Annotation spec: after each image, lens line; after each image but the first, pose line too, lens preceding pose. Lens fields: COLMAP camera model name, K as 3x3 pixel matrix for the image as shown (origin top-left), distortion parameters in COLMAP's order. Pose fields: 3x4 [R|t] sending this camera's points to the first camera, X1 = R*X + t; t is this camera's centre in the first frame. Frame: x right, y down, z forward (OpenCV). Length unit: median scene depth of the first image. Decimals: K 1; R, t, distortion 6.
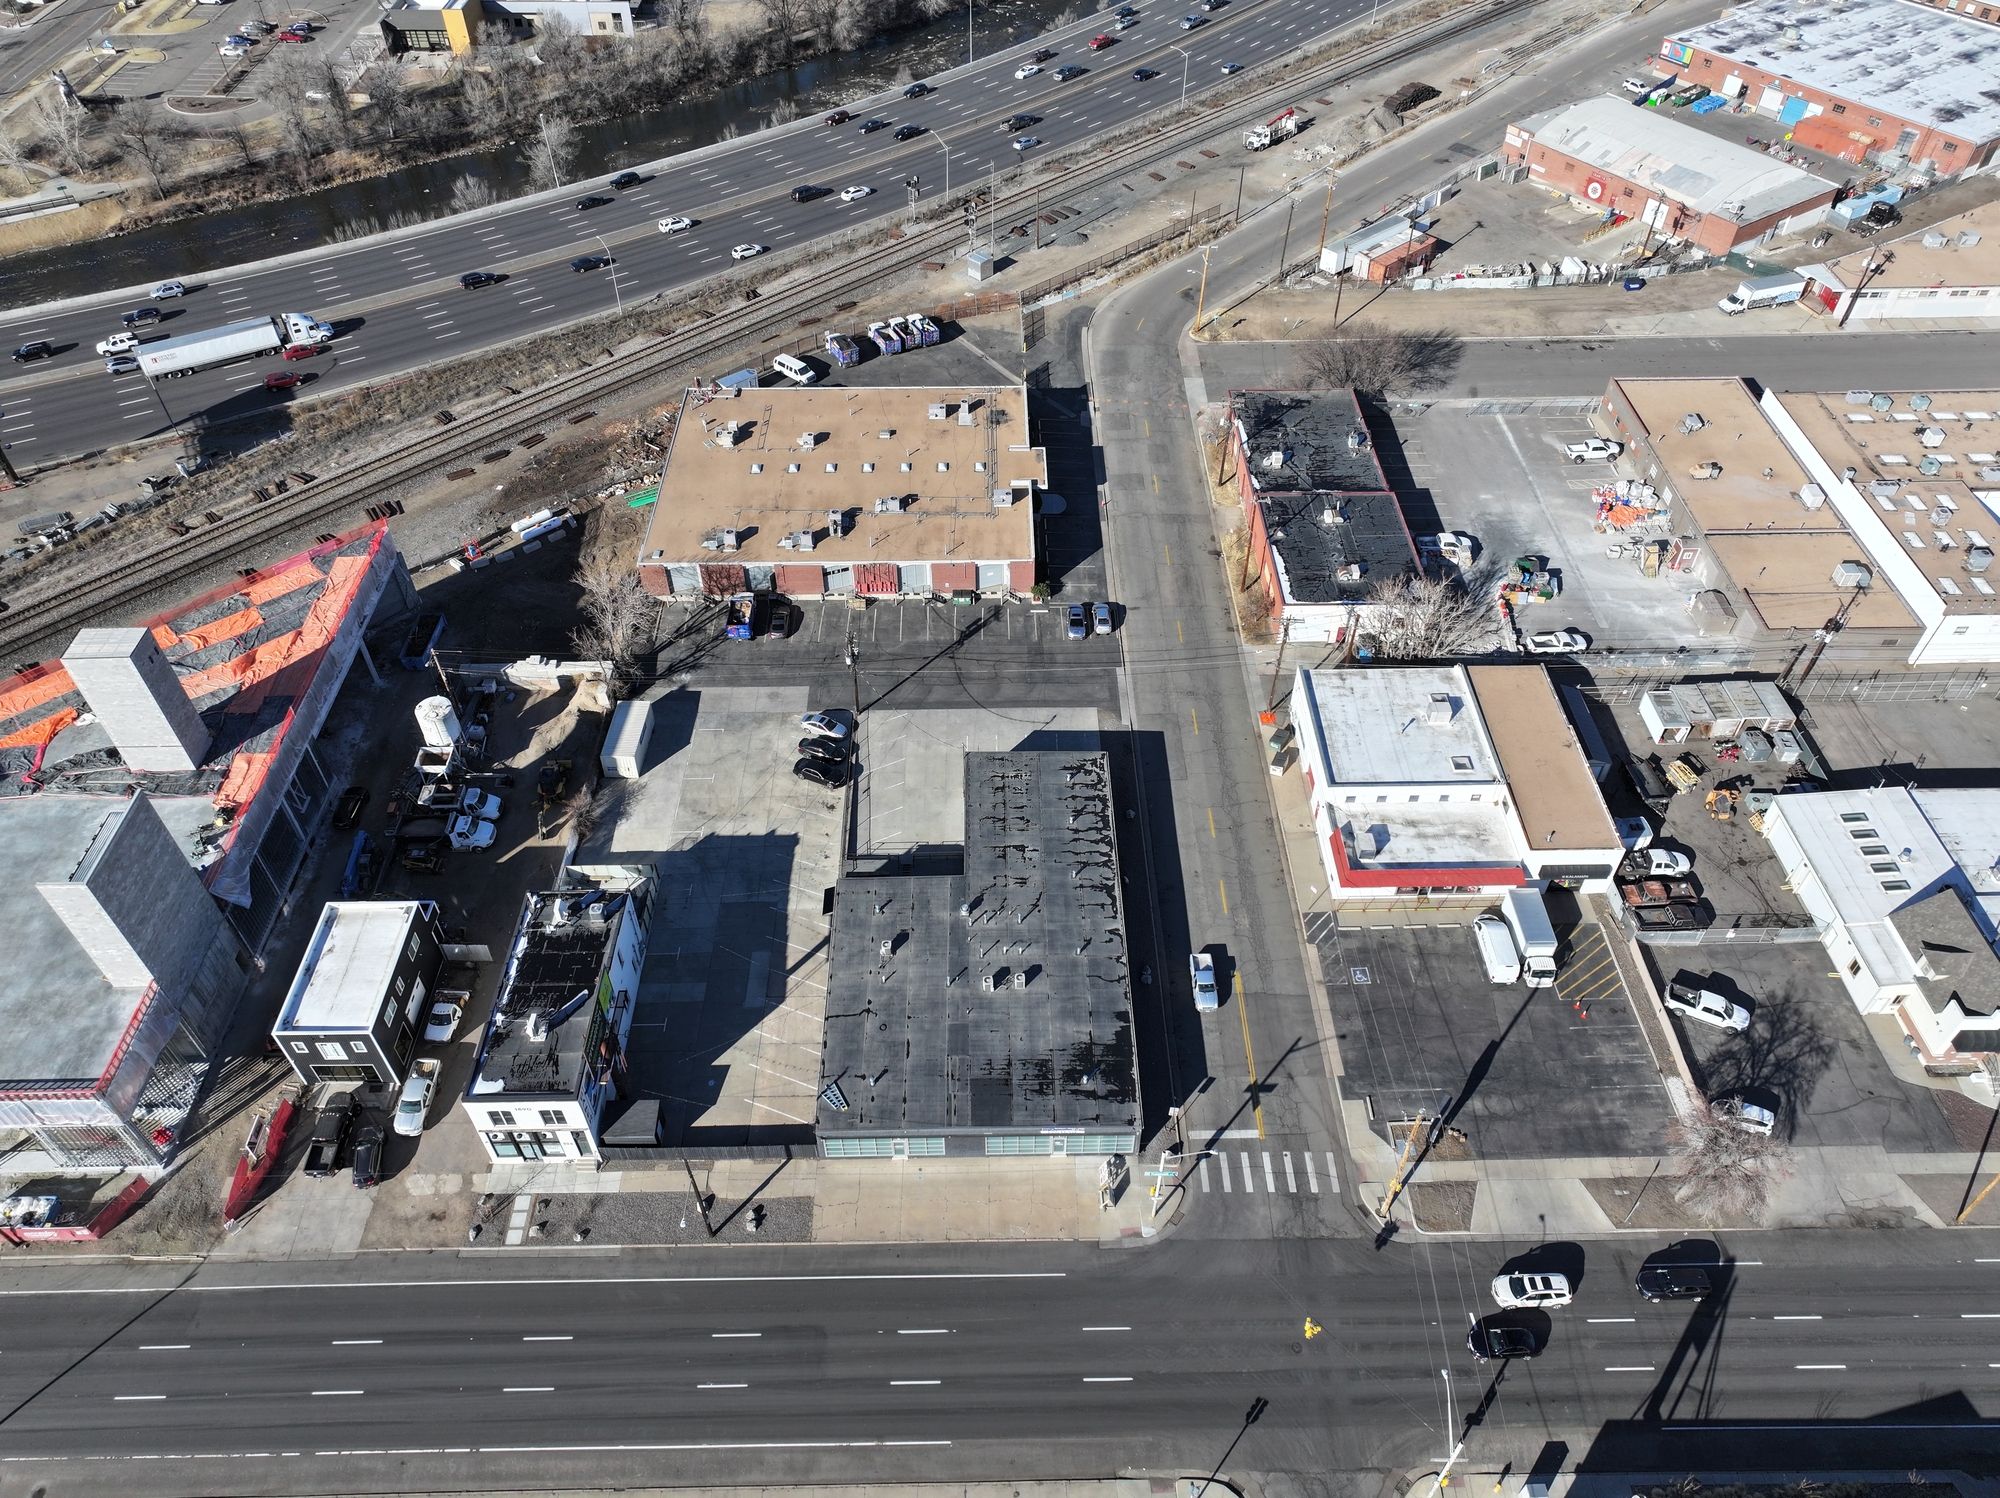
lens RADIAL K [[1404.8, 0, 1007.8], [0, 1404.8, 742.3], [0, 0, 1]] dist [-0.001393, 0.014287]
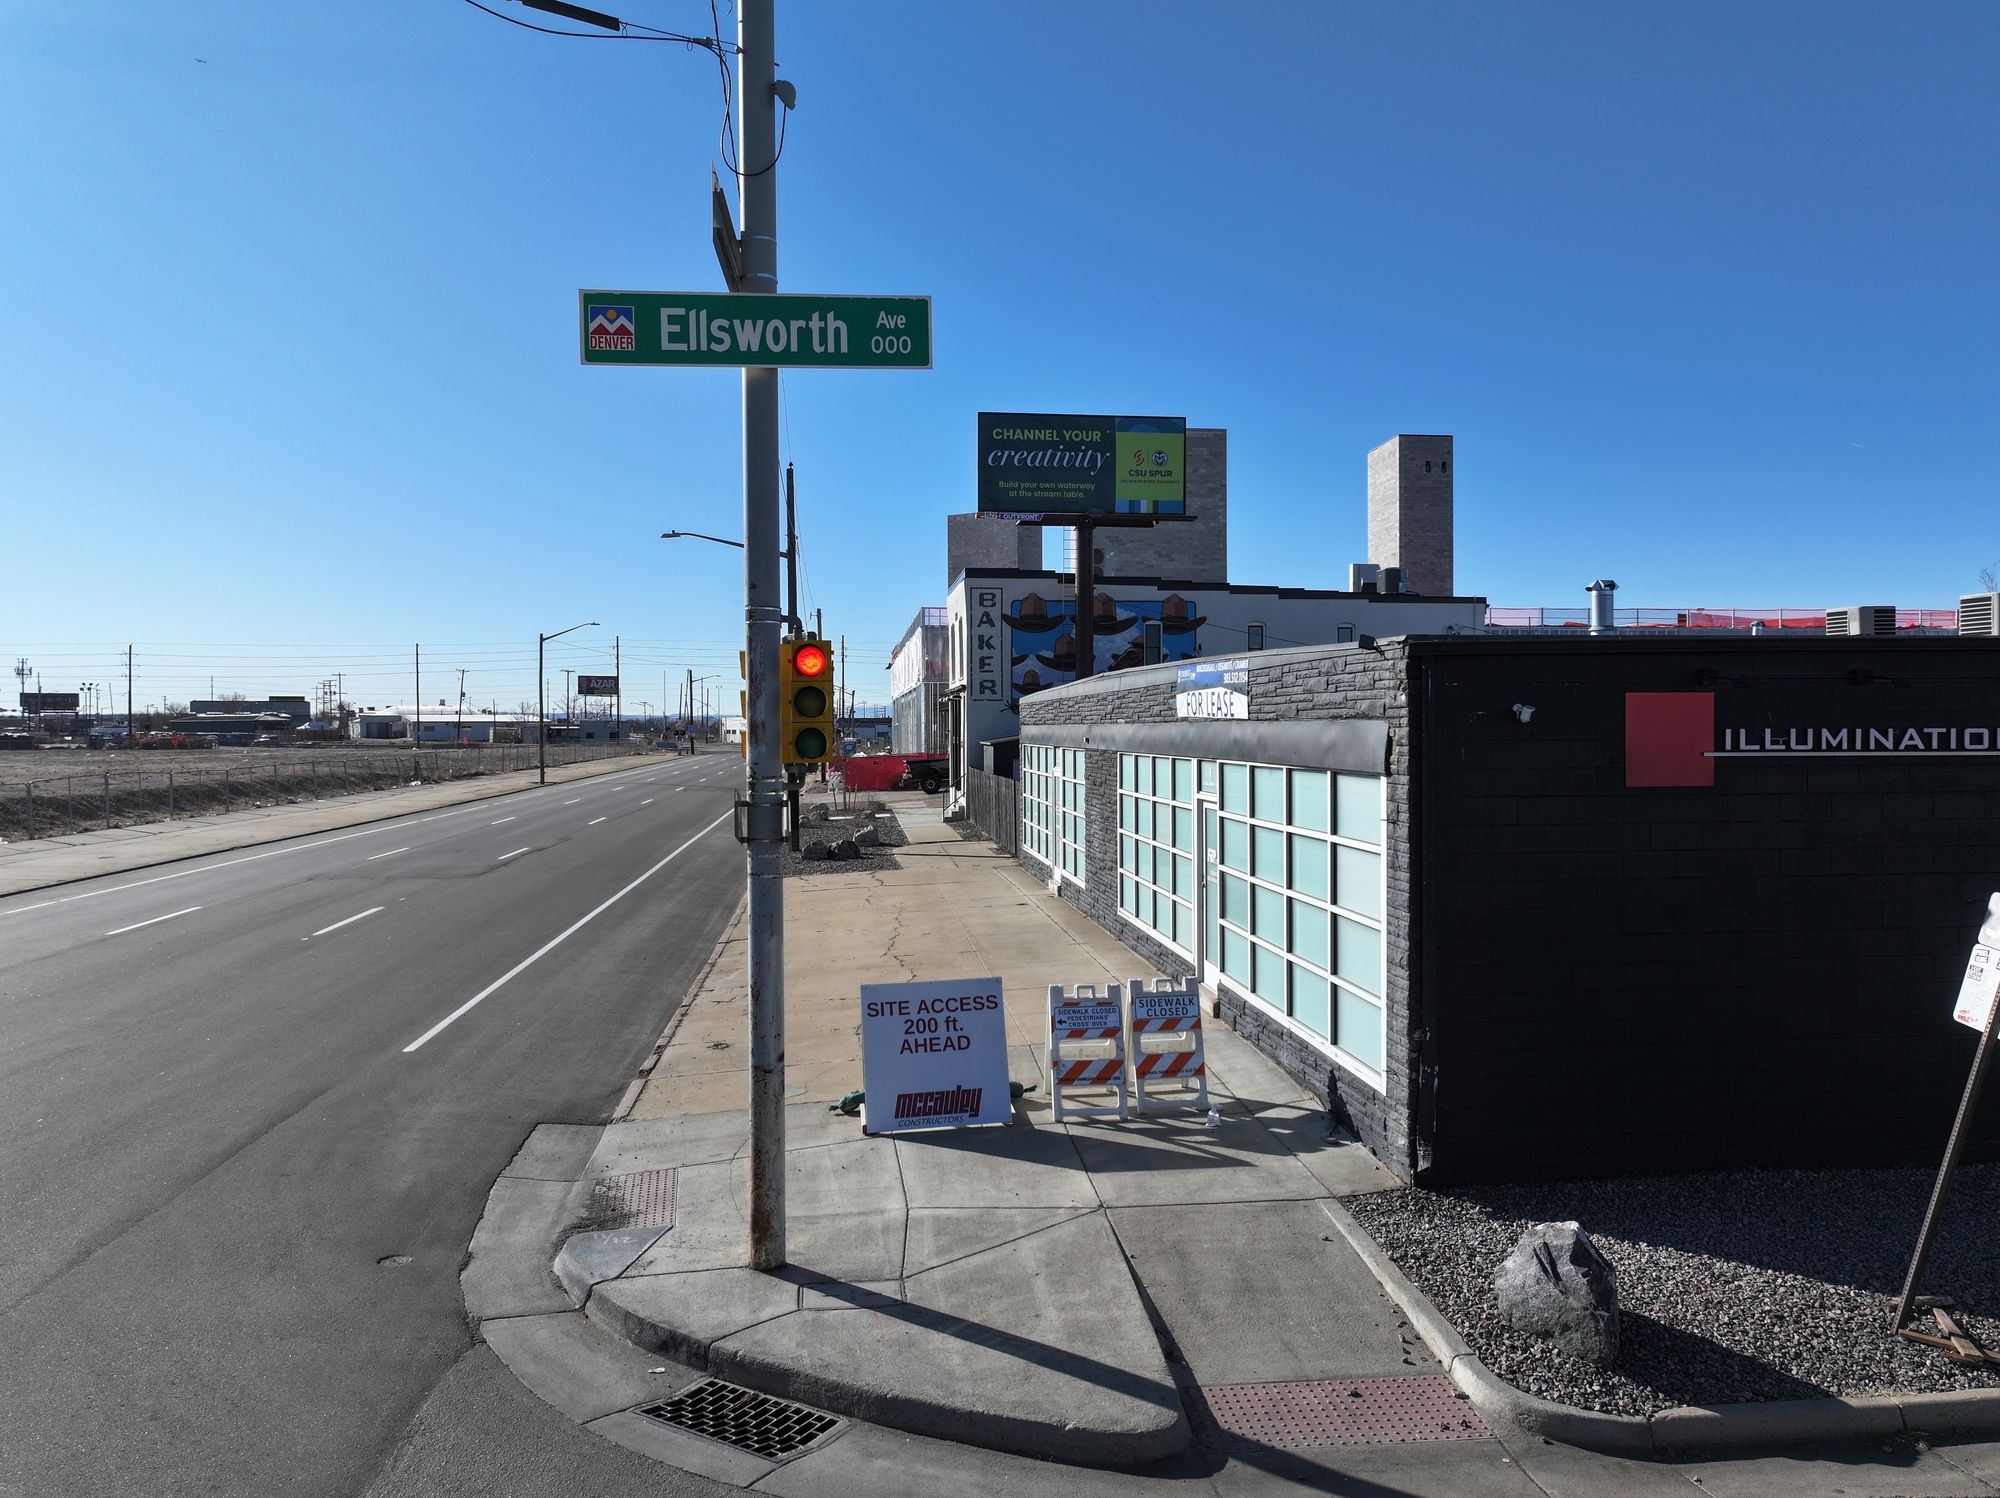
lens RADIAL K [[1404.8, 0, 1008.5], [0, 1404.8, 741.4], [0, 0, 1]] dist [-0.001393, 0.014287]
pose [[0.098809, 0.004848, -0.995095, 0.187549], [-0.700092, 0.710991, -0.066052, 0.295224], [0.707183, 0.703184, 0.073646, 0.938459]]
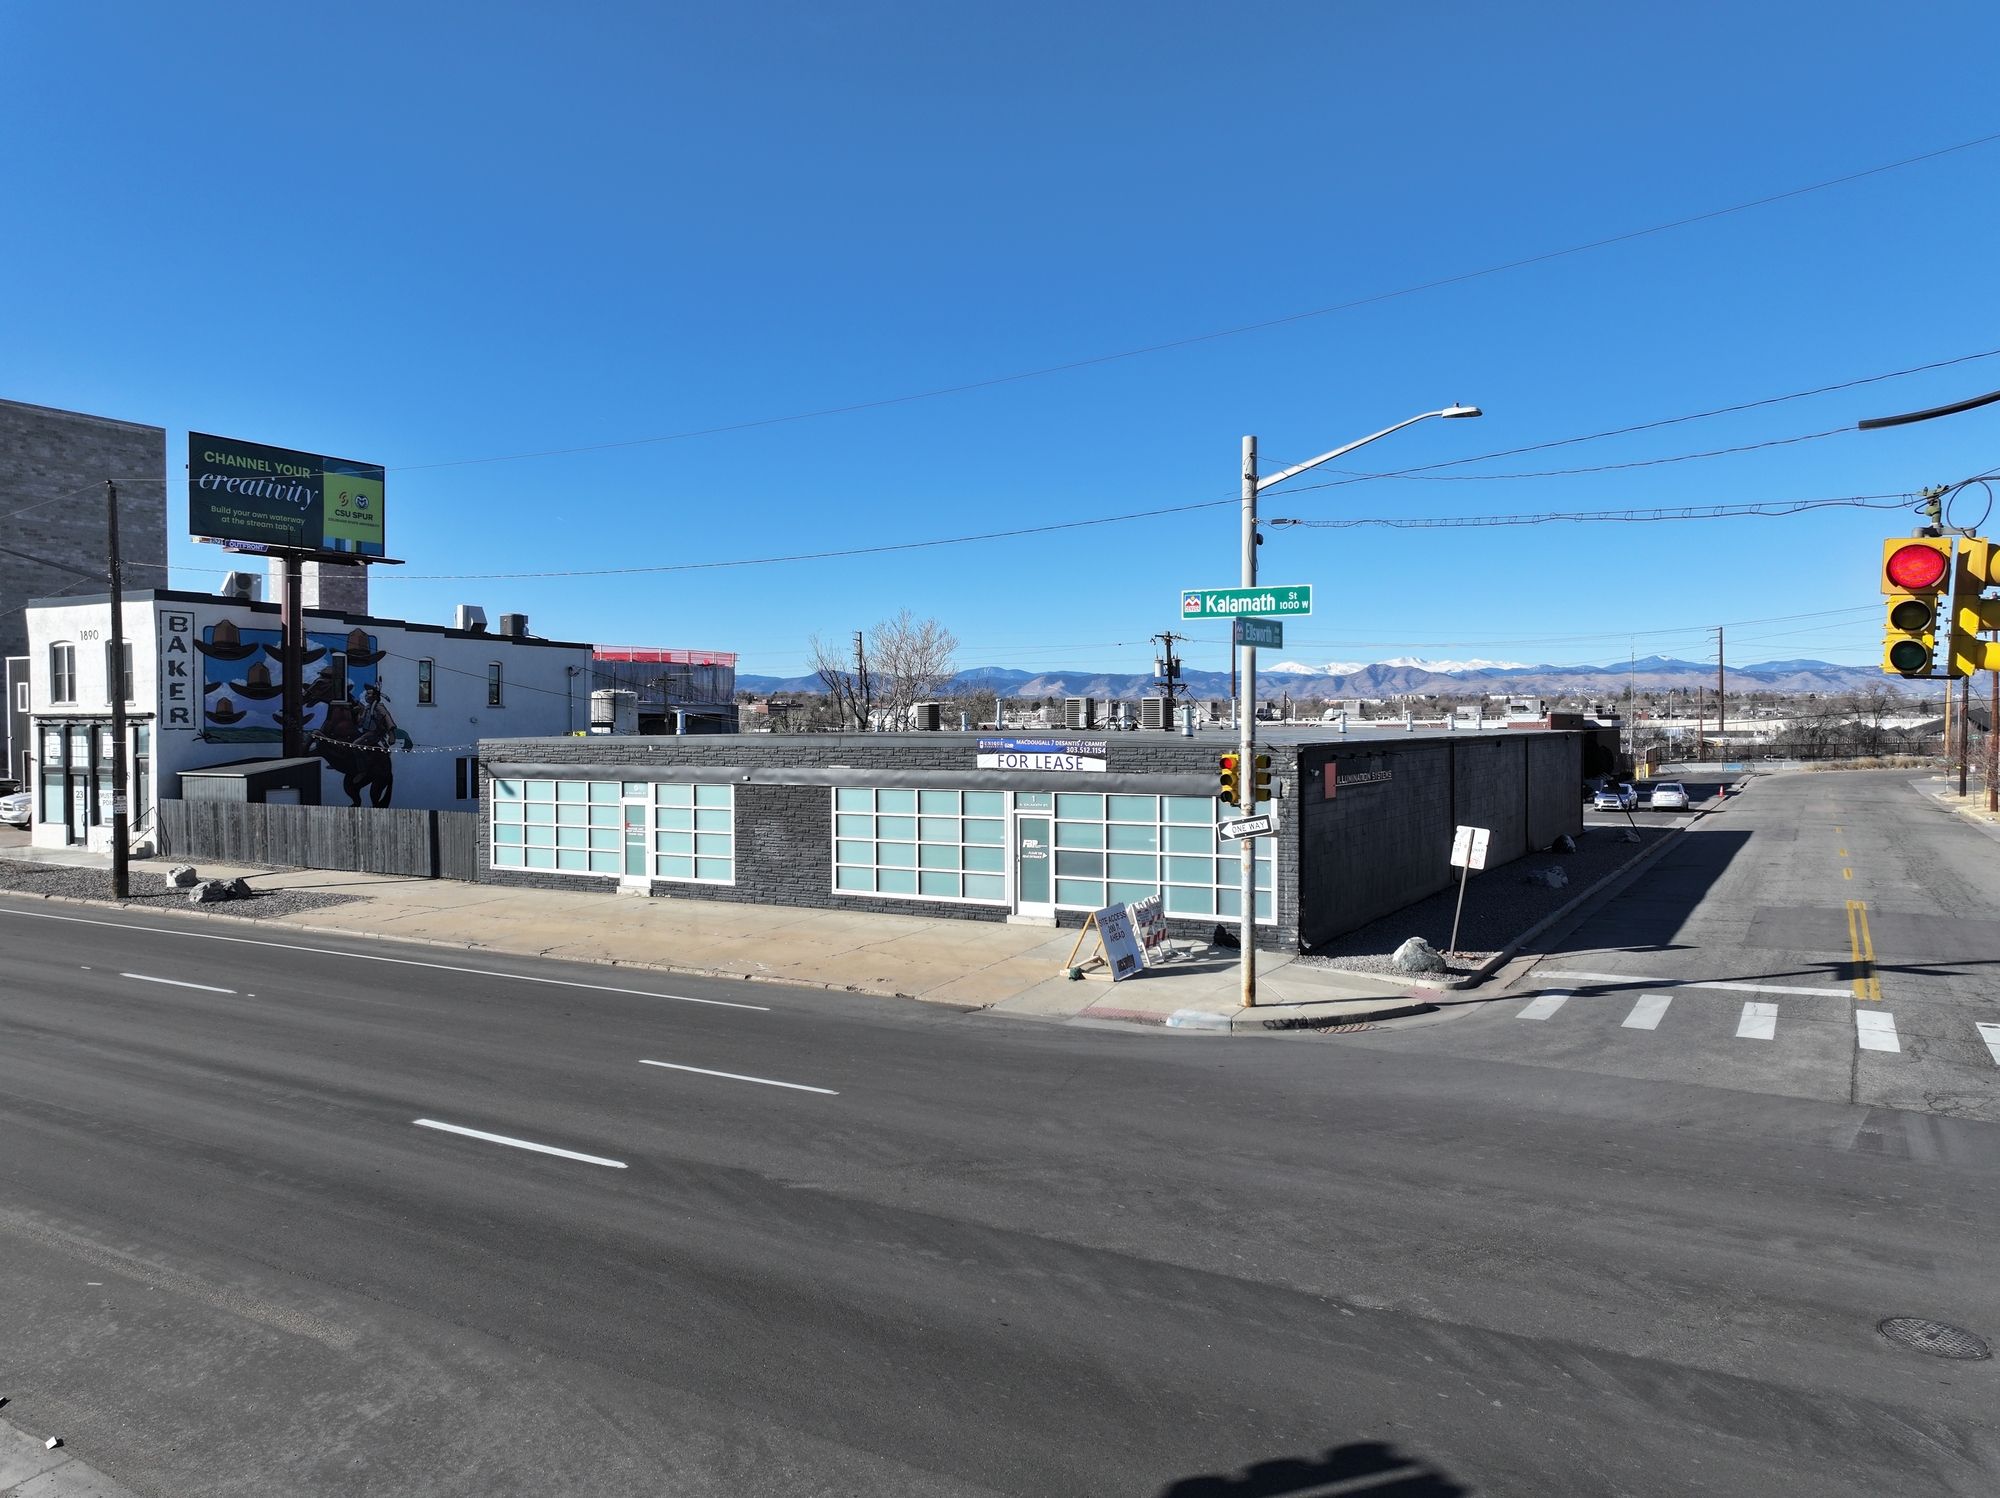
lens RADIAL K [[1404.8, 0, 1007.8], [0, 1404.8, 742.7], [0, 0, 1]] dist [-0.001393, 0.014287]
pose [[0.857074, 0.000522, -0.515193, 0.179135], [-0.359752, 0.716425, -0.597758, 0.437183], [0.368785, 0.697664, 0.614216, 0.781694]]
